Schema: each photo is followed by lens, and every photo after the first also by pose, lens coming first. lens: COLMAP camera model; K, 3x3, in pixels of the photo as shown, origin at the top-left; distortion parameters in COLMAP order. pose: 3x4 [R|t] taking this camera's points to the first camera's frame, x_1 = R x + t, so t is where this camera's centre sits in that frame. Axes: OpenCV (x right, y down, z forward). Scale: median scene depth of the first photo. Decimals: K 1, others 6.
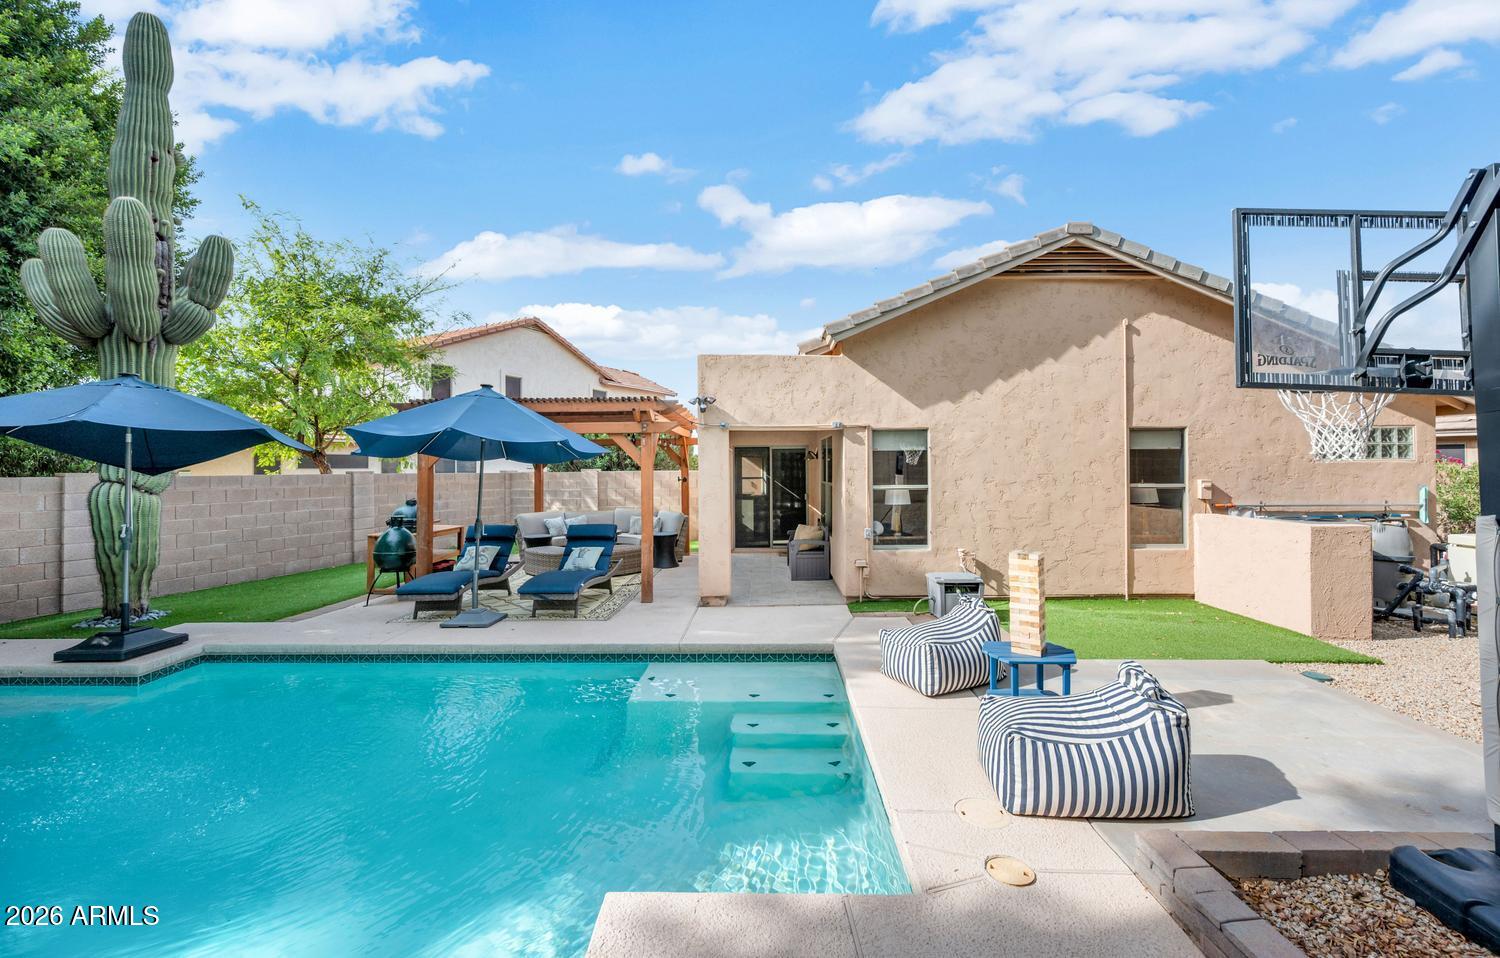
lens RADIAL K [[584.9, 0, 754.1], [0, 584.9, 464.6], [0, 0, 1]] dist [-0.002994, -0.000171]
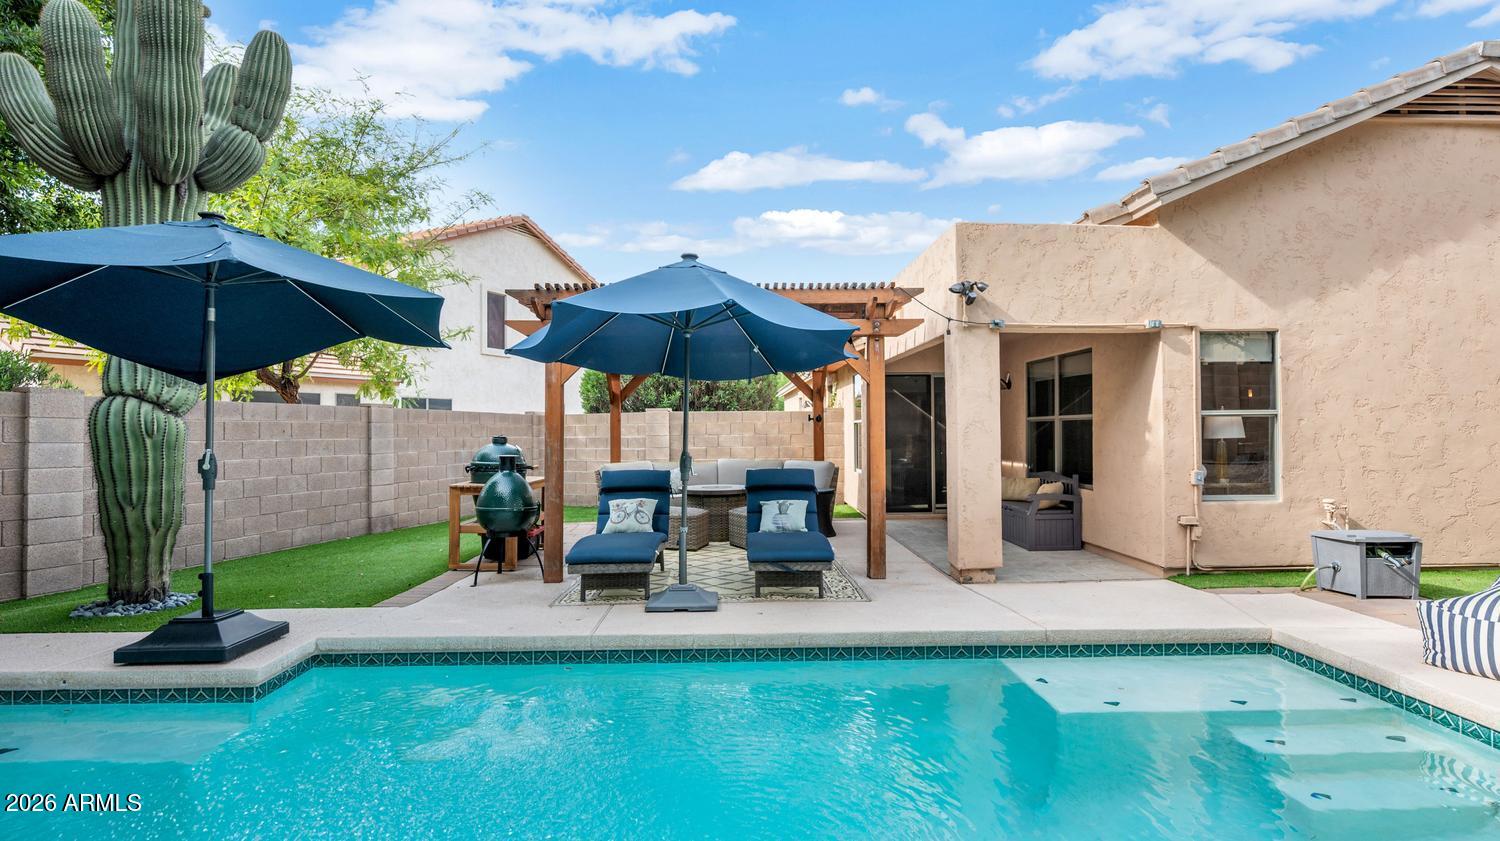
lens RADIAL K [[746.5, 0, 750.2], [0, 746.5, 424.3], [0, 0, 1]] dist [-0.002357, -0.001243]
pose [[0.999348, 0.001496, 0.036075, -0.378809], [-0.001424, 0.999997, -0.002021, 0.055719], [-0.036078, 0.001969, 0.999347, 0.120030]]
